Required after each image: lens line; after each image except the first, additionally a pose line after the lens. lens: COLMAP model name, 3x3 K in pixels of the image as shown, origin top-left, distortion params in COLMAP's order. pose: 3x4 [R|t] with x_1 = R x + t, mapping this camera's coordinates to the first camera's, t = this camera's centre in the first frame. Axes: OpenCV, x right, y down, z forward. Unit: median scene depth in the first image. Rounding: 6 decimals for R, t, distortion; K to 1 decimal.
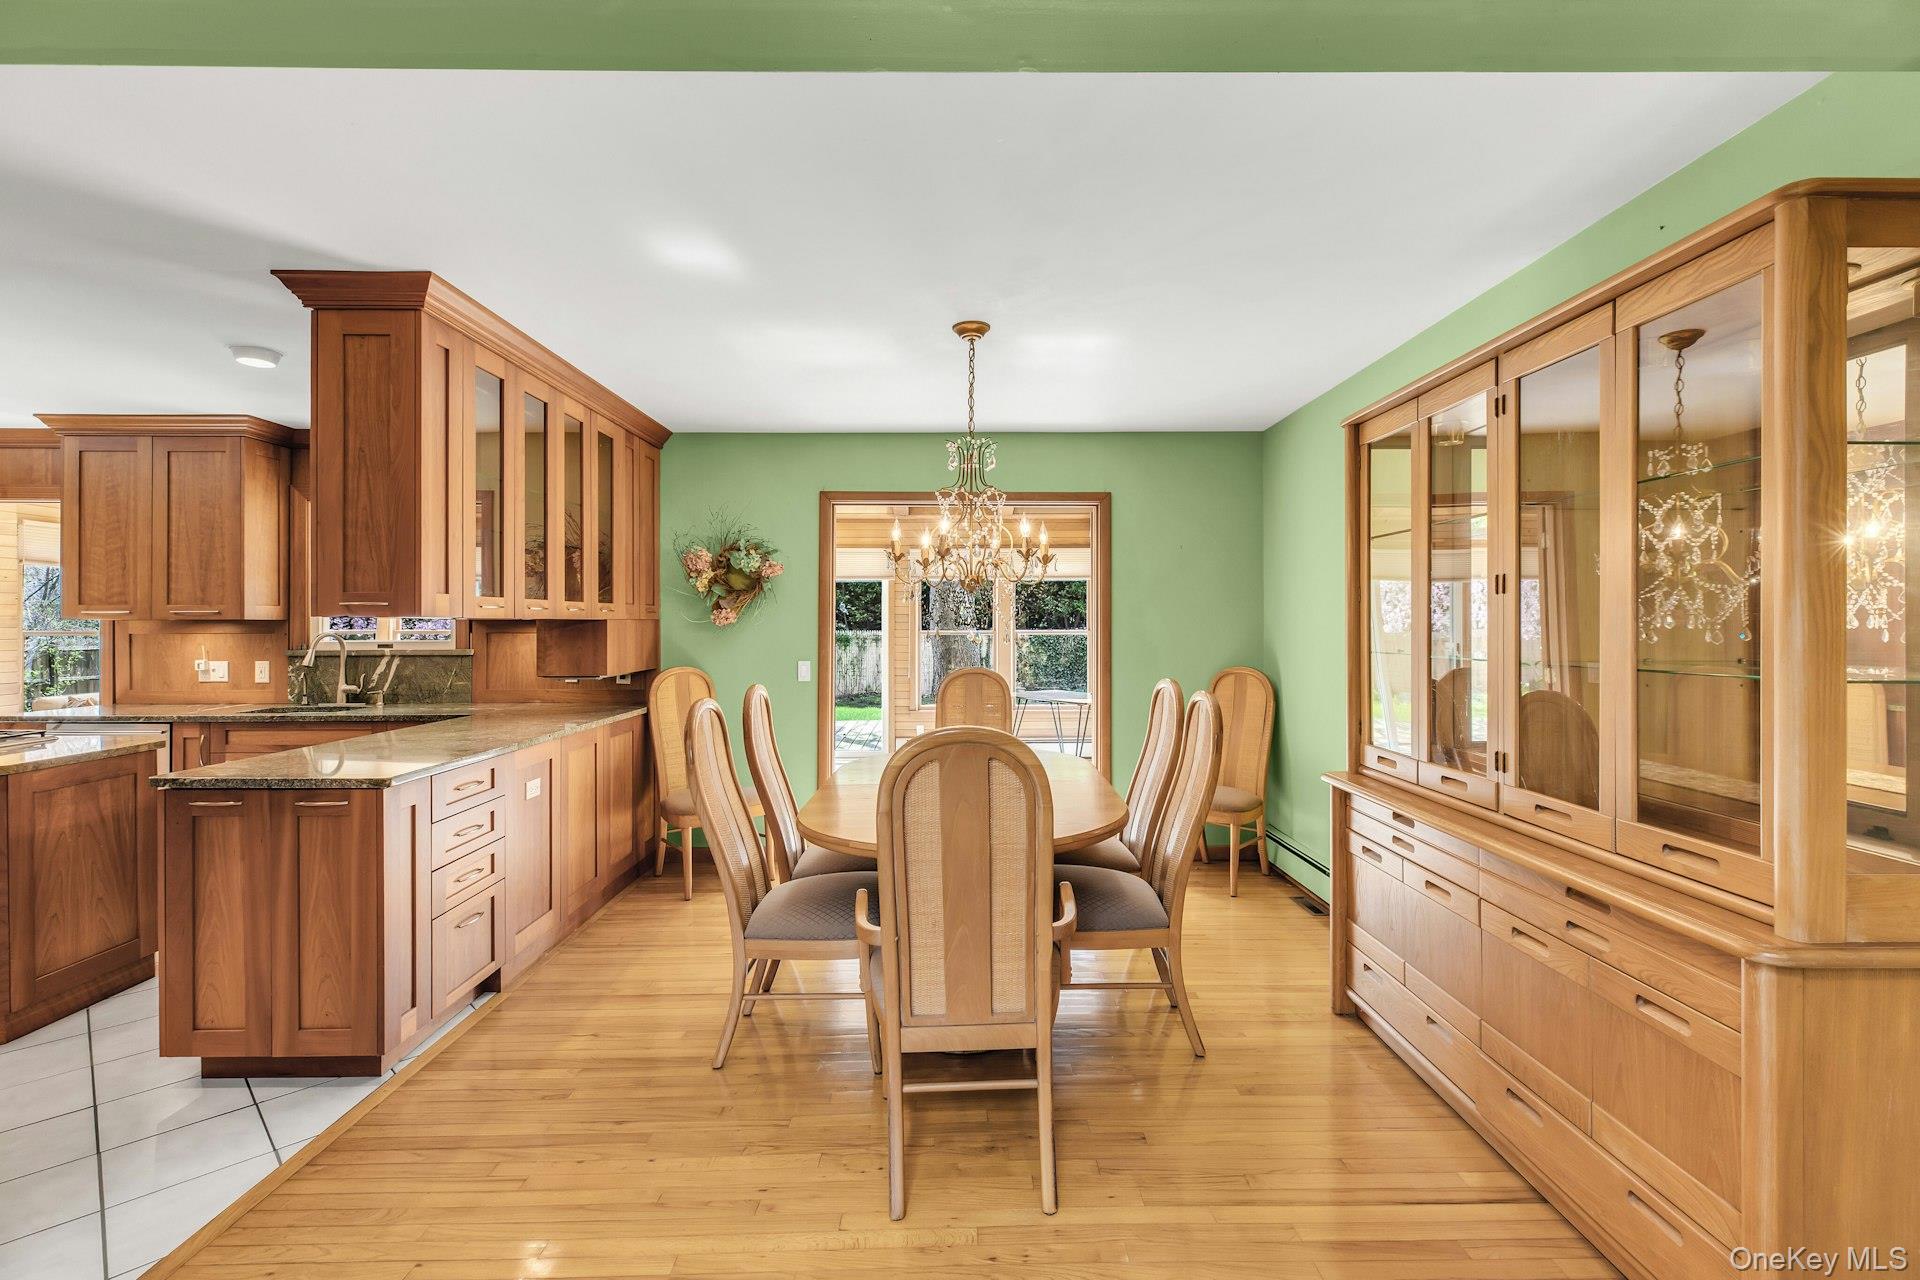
lens RADIAL K [[865.2, 0, 953.4], [0, 865.2, 633.2], [0, 0, 1]] dist [0.007968, -0.000182]
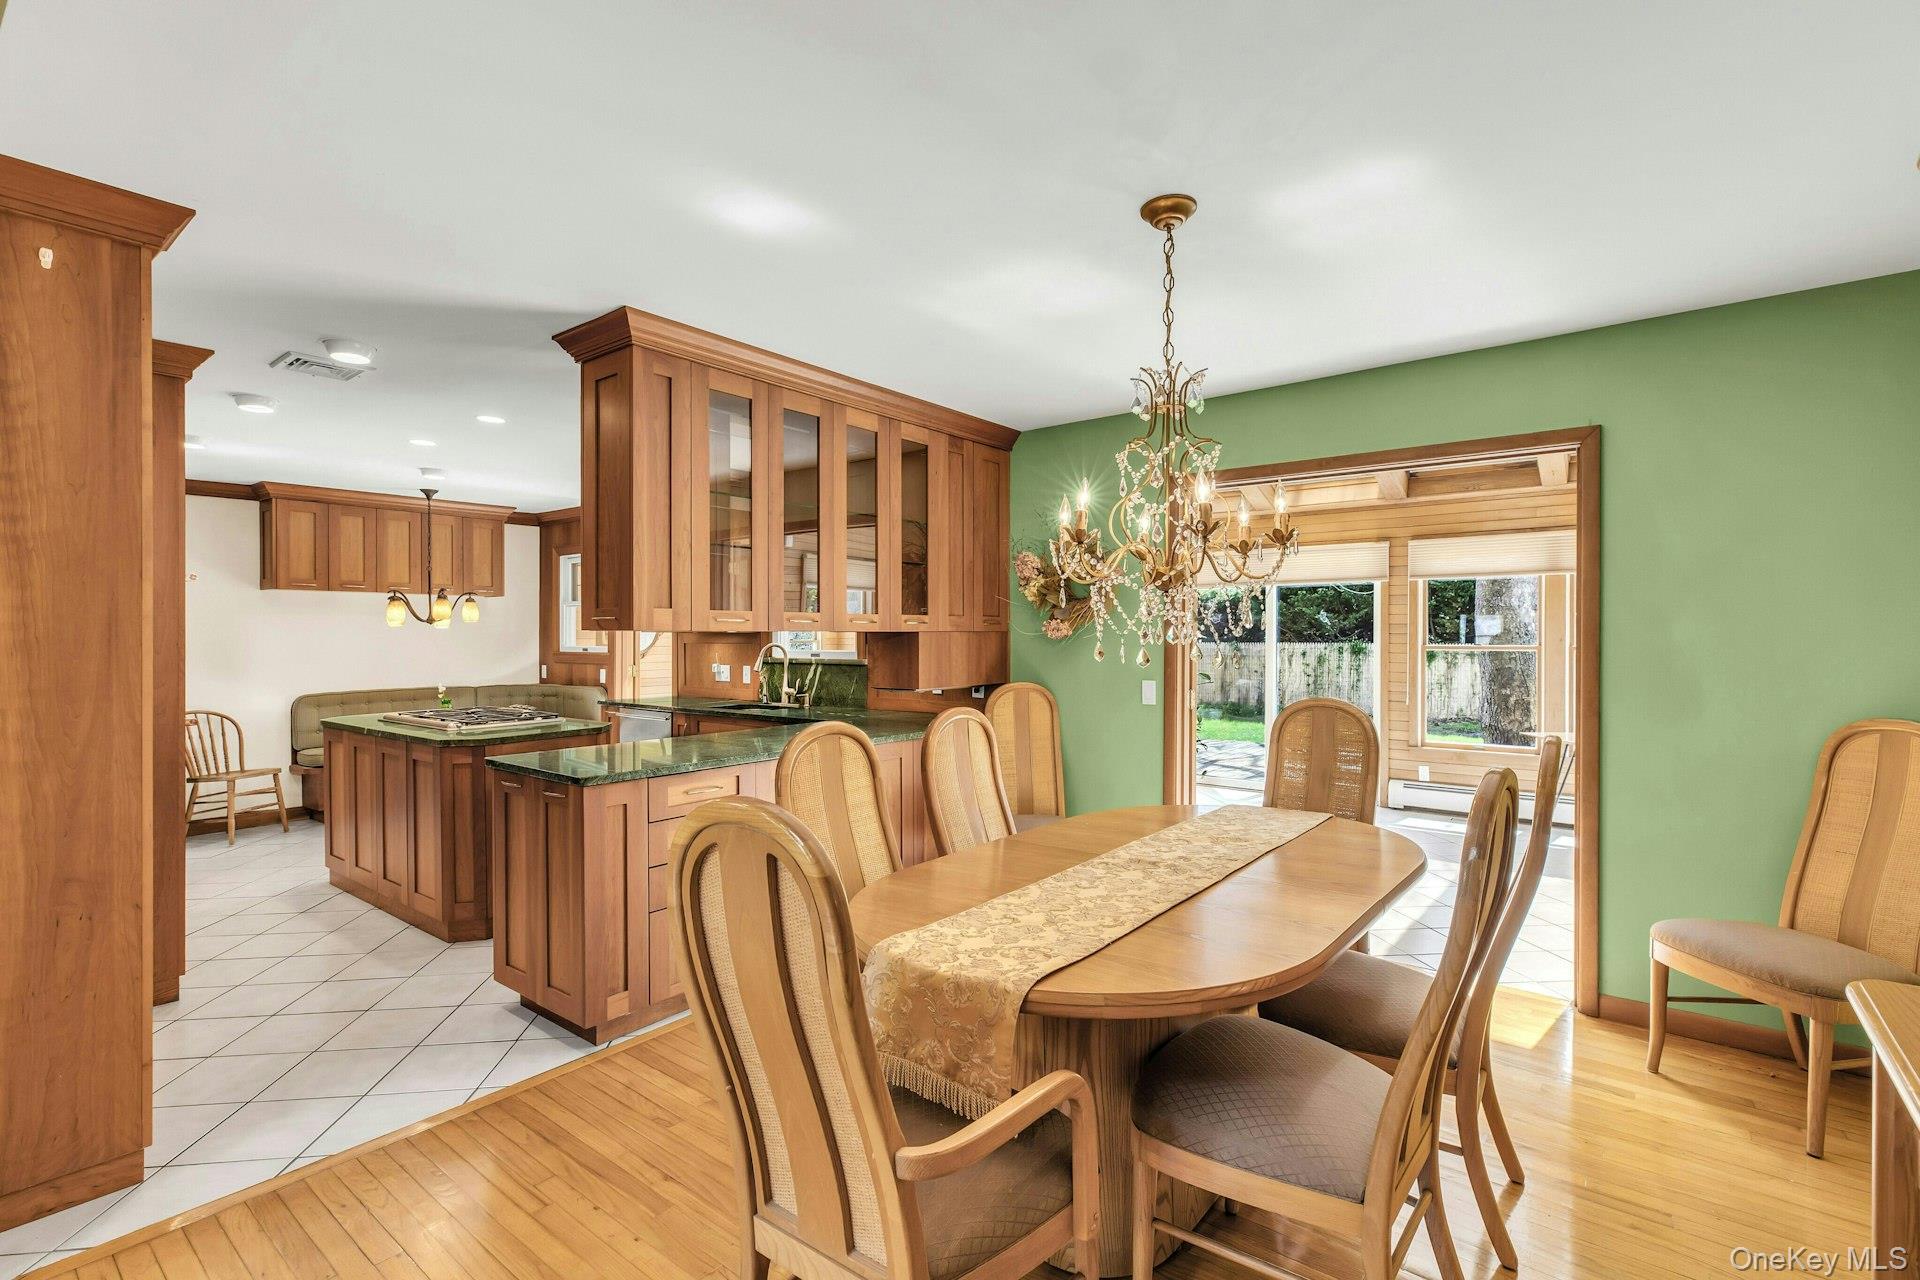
lens RADIAL K [[865.2, 0, 960.1], [0, 865.2, 646.3], [0, 0, 1]] dist [0.007968, -0.000182]
pose [[0.786762, 0.008923, -0.617192, 0.208440], [-0.007781, 0.999959, 0.004538, -0.003503], [0.617207, 0.001232, 0.786800, 0.229165]]
